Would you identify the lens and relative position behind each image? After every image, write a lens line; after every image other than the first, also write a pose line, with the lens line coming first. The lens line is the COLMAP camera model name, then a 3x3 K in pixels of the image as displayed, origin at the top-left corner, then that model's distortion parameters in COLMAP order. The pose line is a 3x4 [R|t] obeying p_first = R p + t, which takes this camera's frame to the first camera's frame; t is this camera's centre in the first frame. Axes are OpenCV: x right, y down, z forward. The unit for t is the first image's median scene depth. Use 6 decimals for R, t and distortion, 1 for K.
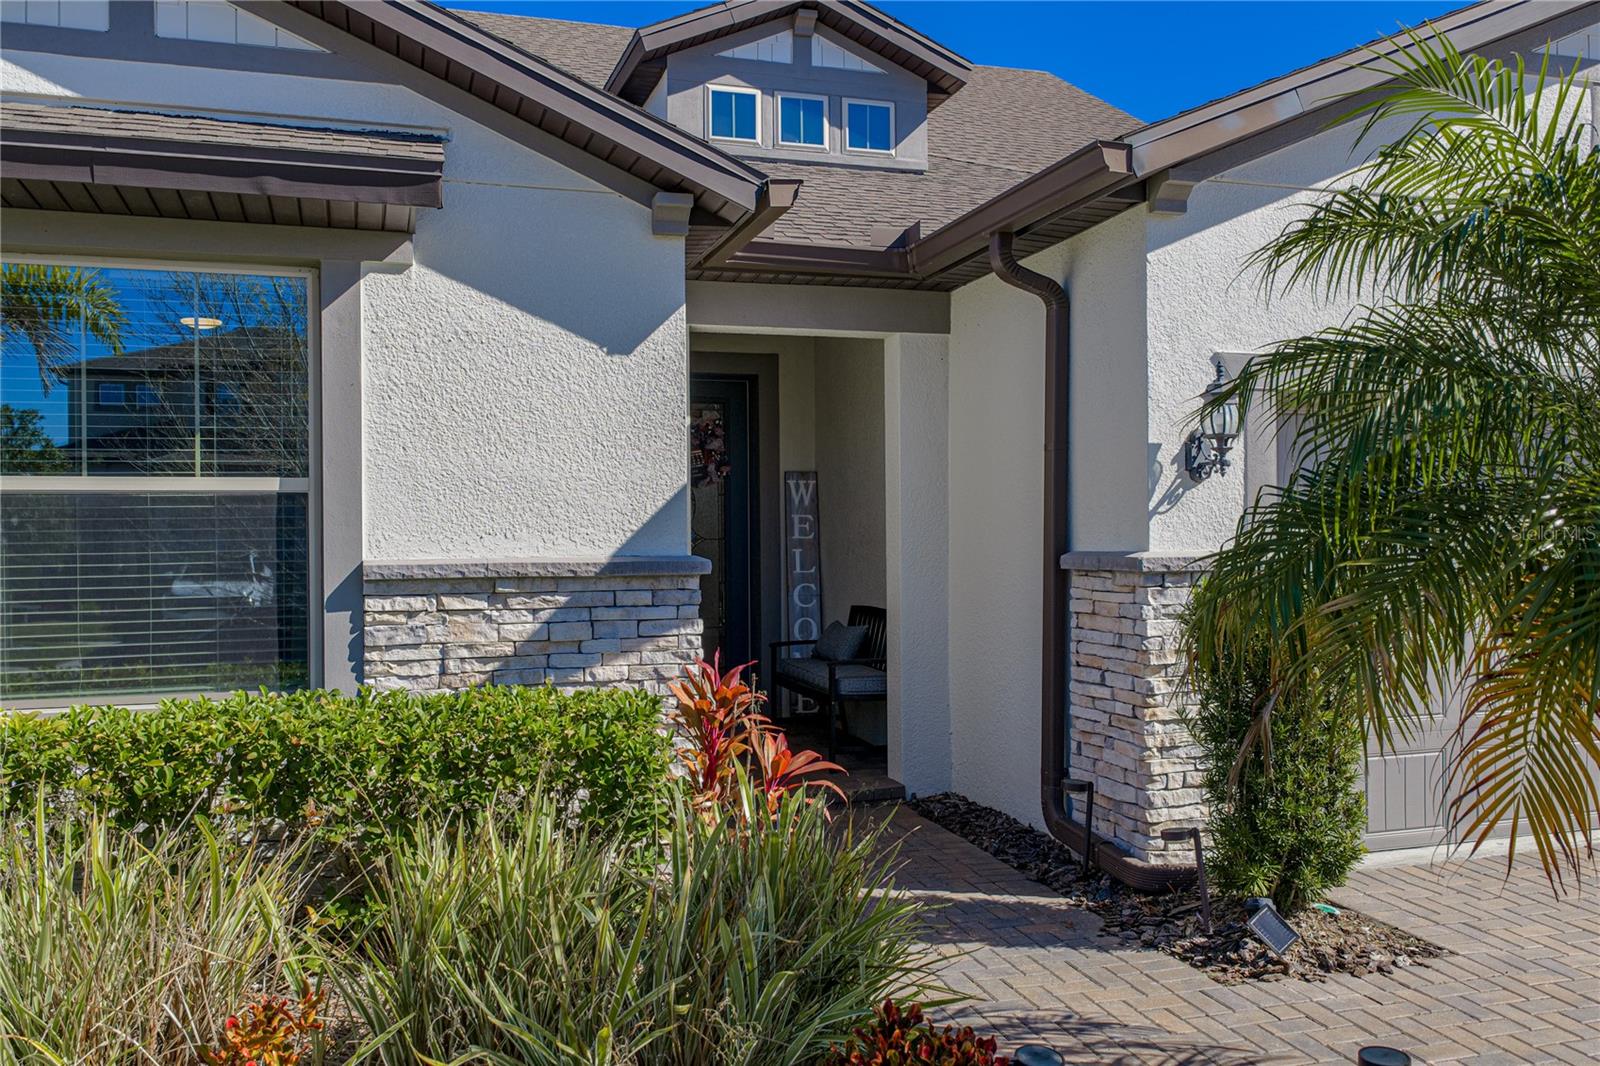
lens RADIAL K [[1370.6, 0, 800.0], [0, 1370.6, 533.0], [0, 0, 1]] dist [0.018332, -0.020909]
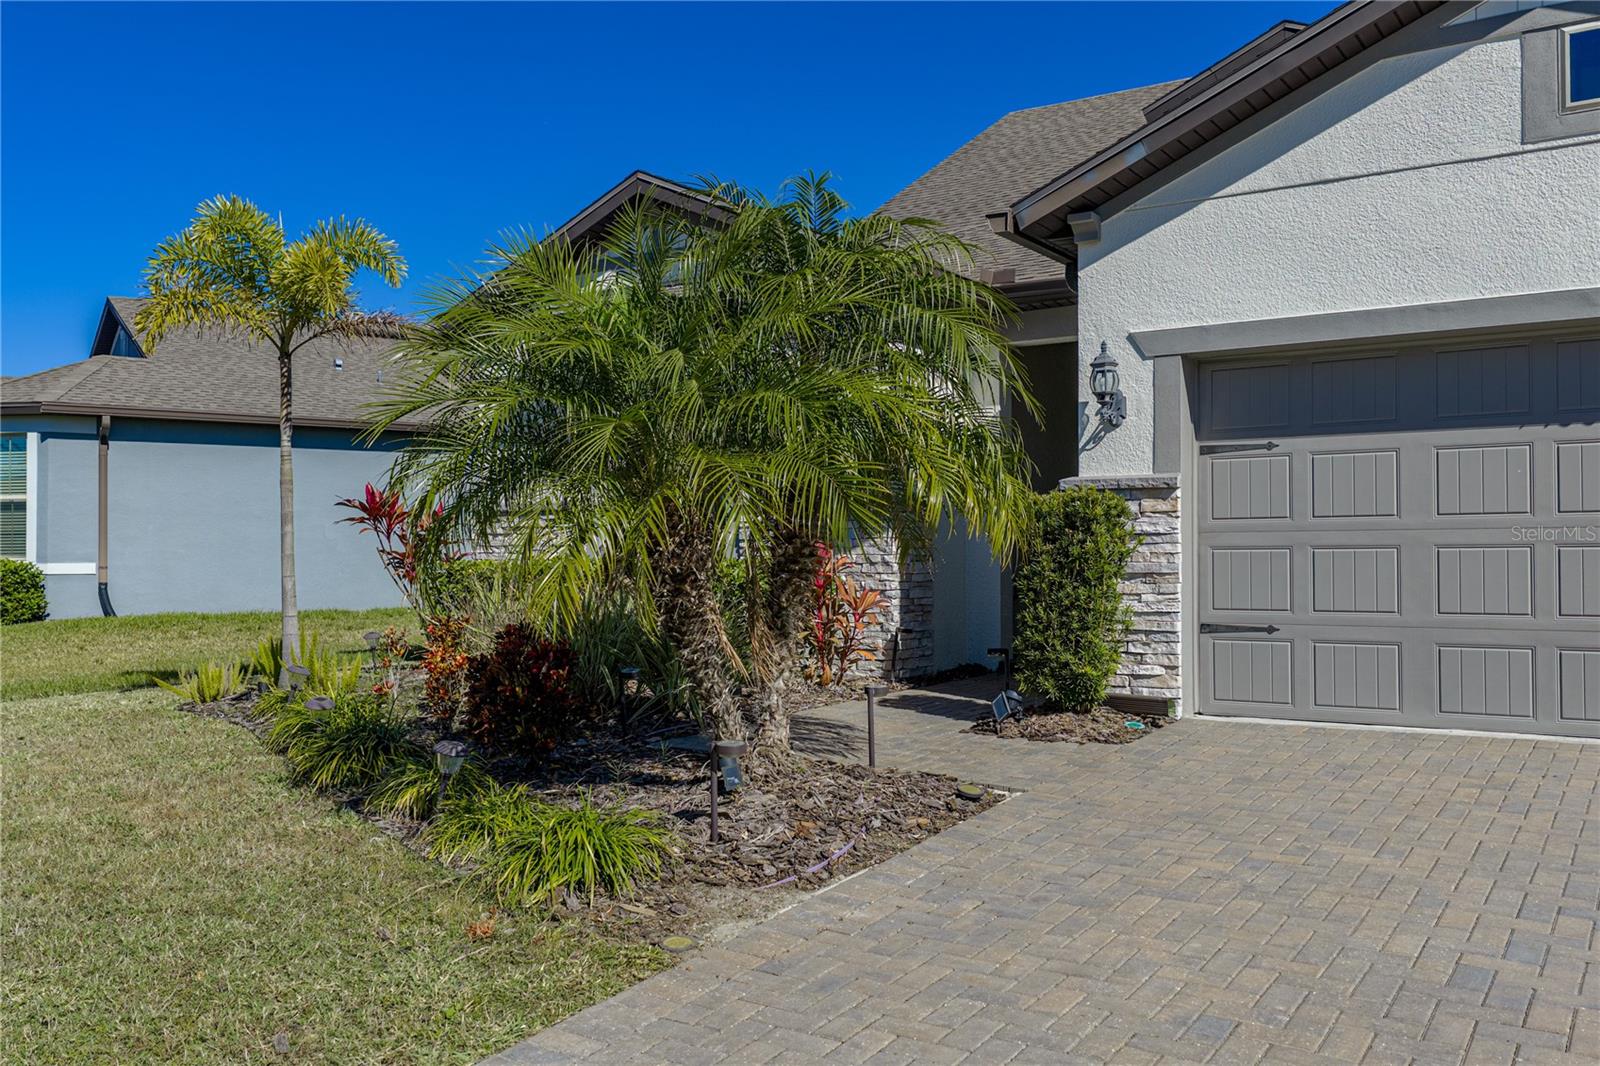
lens RADIAL K [[1370.6, 0, 800.0], [0, 1370.6, 533.0], [0, 0, 1]] dist [0.018332, -0.020909]
pose [[0.632097, -0.008504, -0.774842, 0.660085], [-0.003330, 0.999901, -0.013690, 0.052671], [0.774882, 0.011234, 0.632006, -0.082631]]
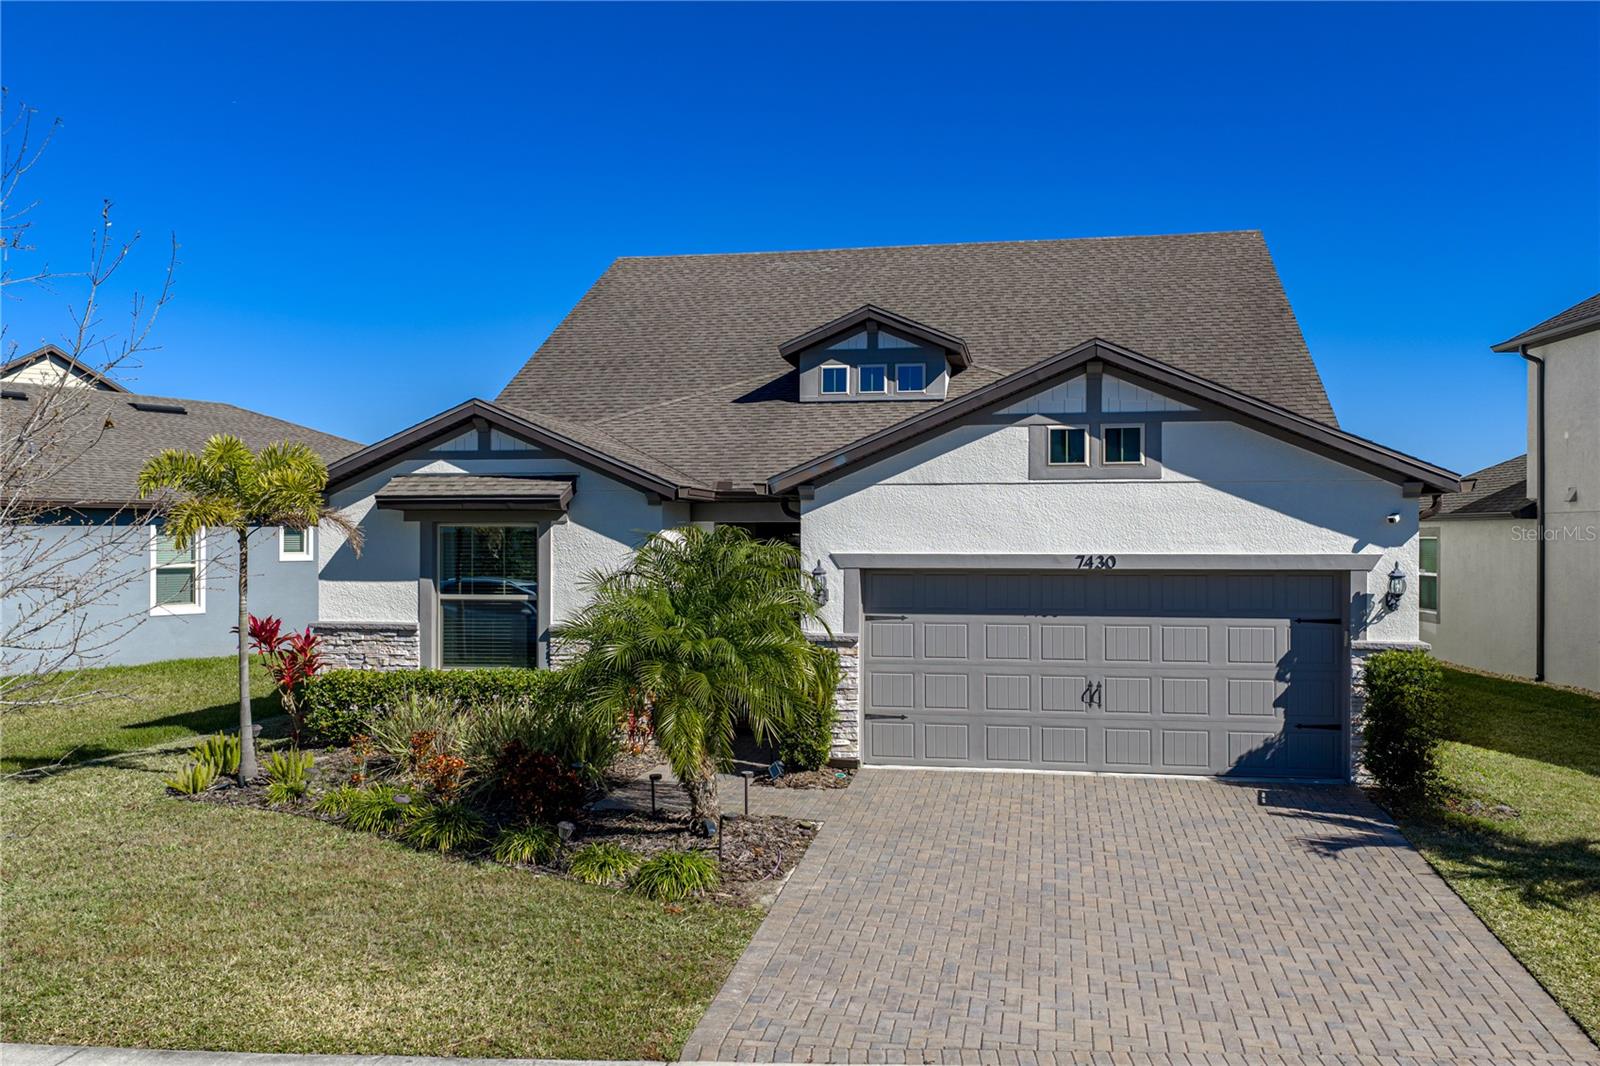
lens RADIAL K [[1370.6, 0, 800.0], [0, 1370.6, 533.0], [0, 0, 1]] dist [0.018332, -0.020909]
pose [[0.881815, 0.006439, -0.471551, 0.805432], [-0.005592, 0.999979, 0.003198, -0.099123], [0.471562, -0.000183, 0.881833, -0.694520]]
